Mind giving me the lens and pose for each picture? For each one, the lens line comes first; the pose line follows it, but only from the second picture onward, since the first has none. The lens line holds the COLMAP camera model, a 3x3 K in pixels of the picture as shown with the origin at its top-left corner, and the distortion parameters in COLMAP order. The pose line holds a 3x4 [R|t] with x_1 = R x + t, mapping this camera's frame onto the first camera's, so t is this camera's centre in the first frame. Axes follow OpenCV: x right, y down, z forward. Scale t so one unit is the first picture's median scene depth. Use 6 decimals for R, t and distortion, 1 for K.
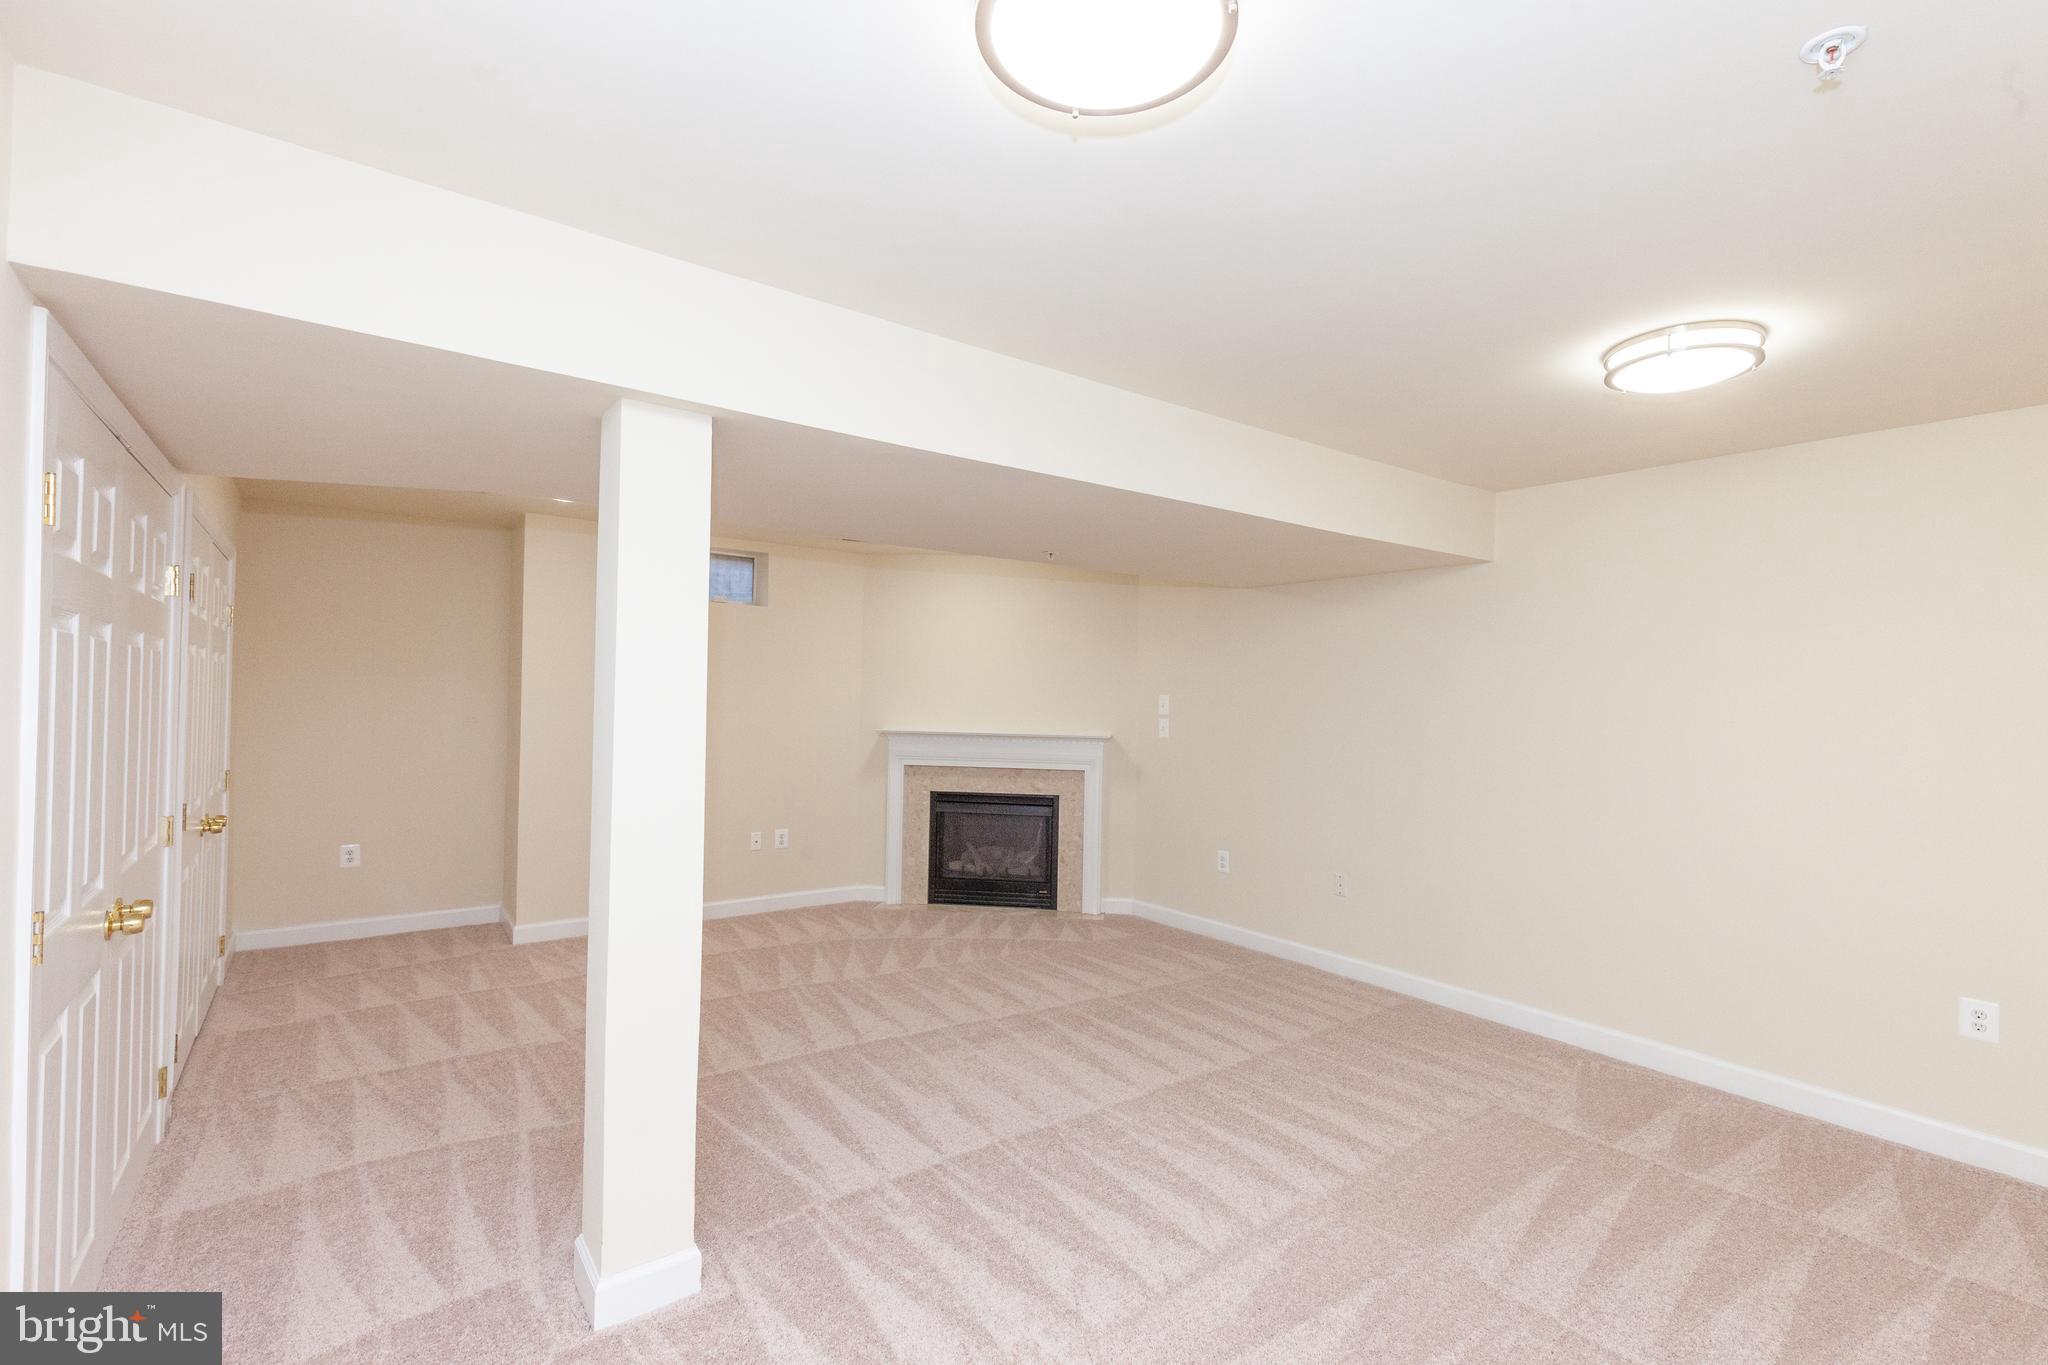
lens RADIAL K [[928.6, 0, 1024.1], [0, 928.6, 679.5], [0, 0, 1]] dist [-0.000578, 0.000451]
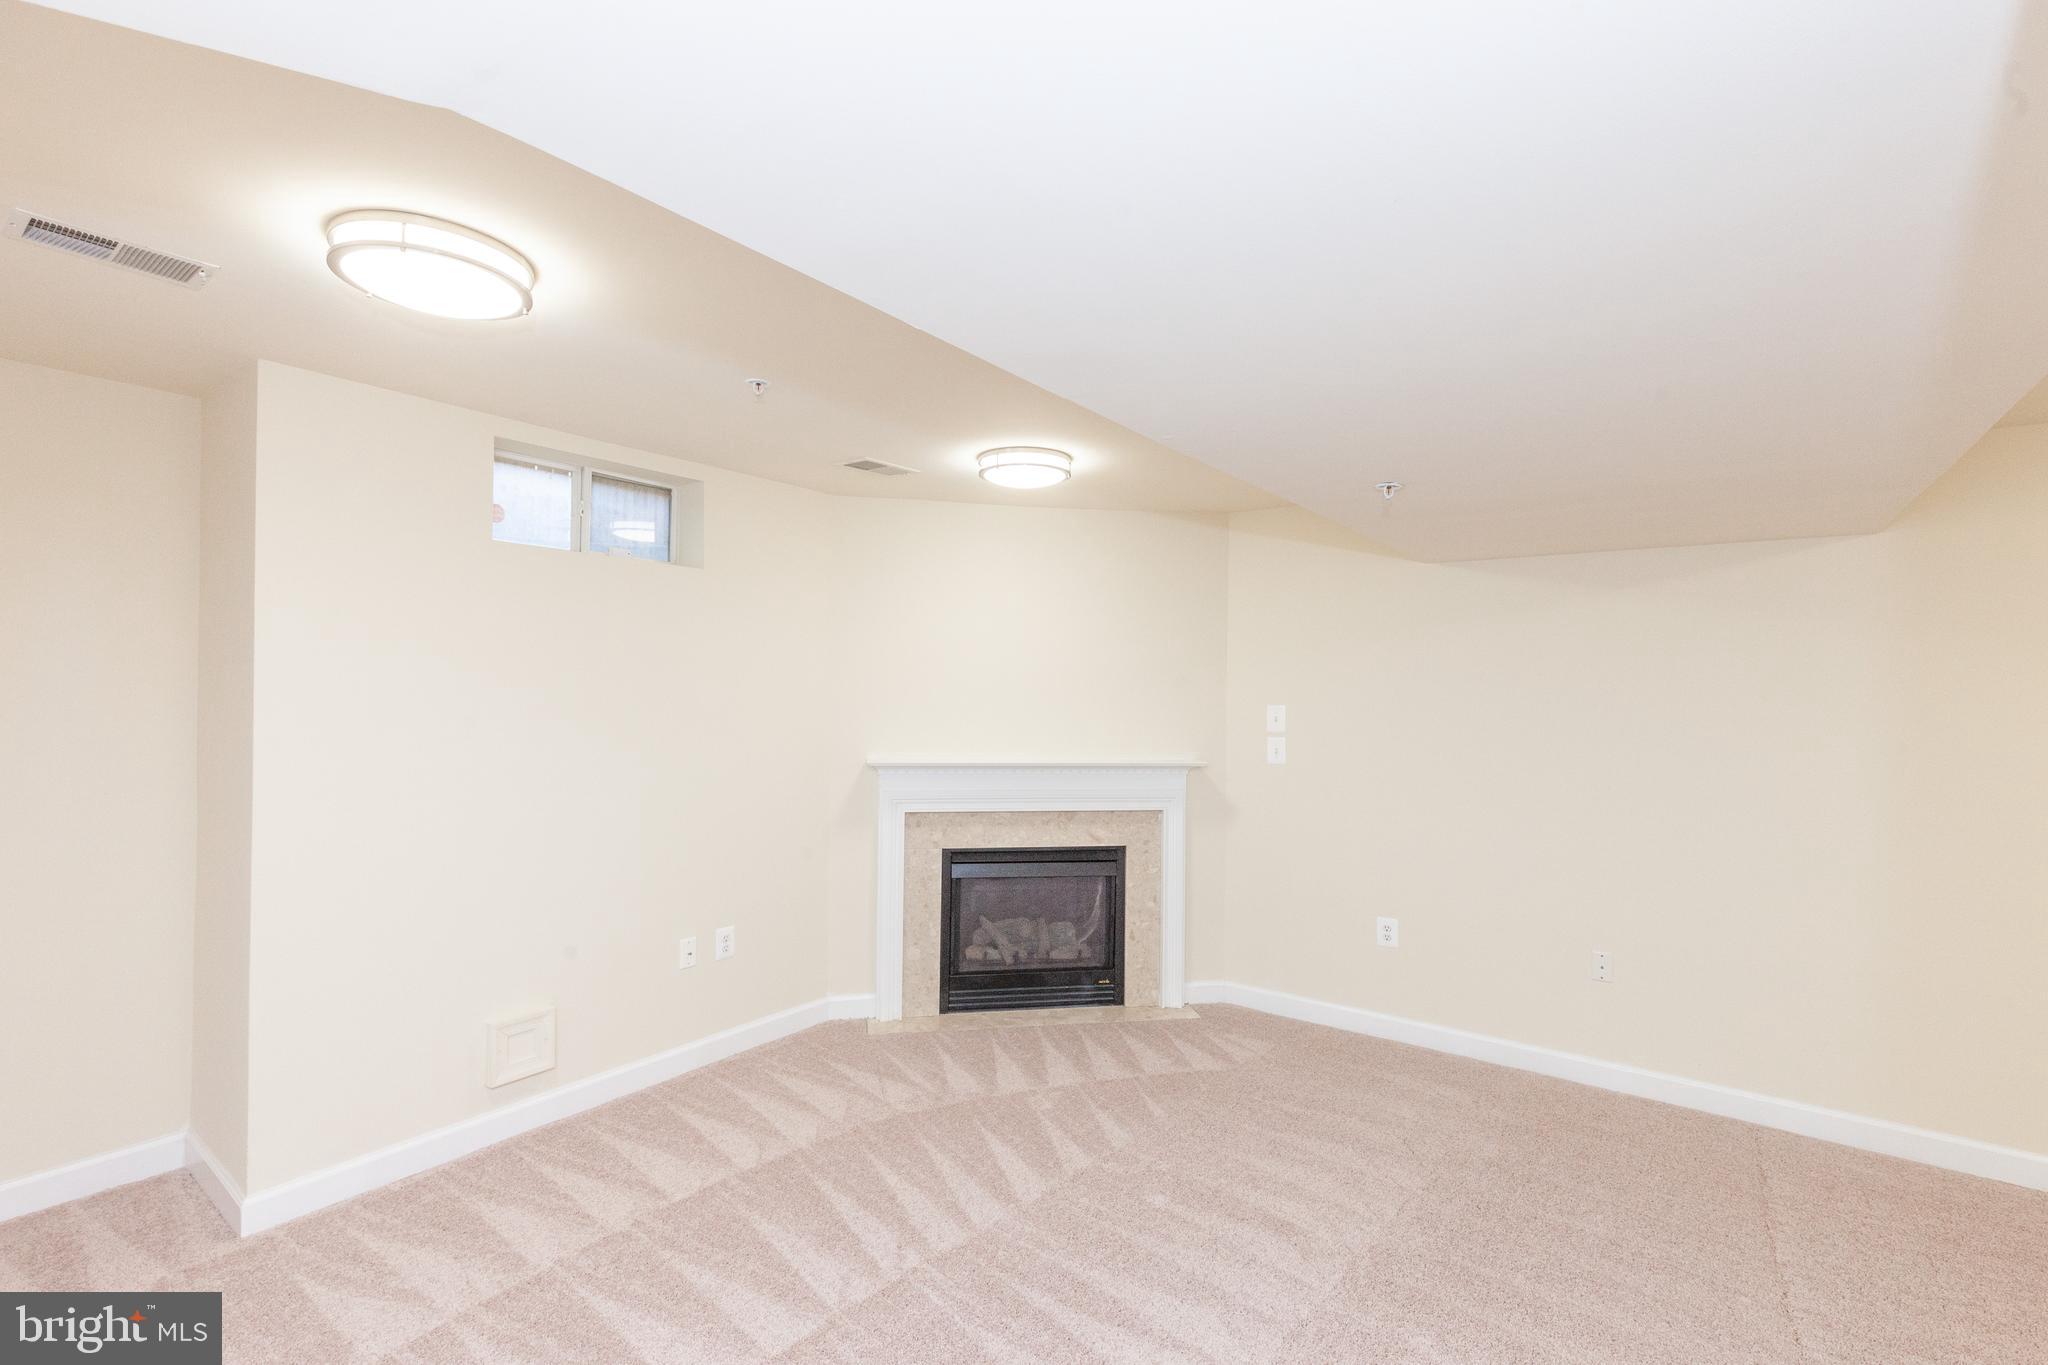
lens RADIAL K [[928.6, 0, 1028.5], [0, 928.6, 683.5], [0, 0, 1]] dist [-0.000578, 0.000451]
pose [[0.954813, -0.005364, 0.297159, -0.244047], [-0.000936, 0.999778, 0.021056, -0.015223], [-0.297206, -0.020382, 0.954596, 0.338681]]
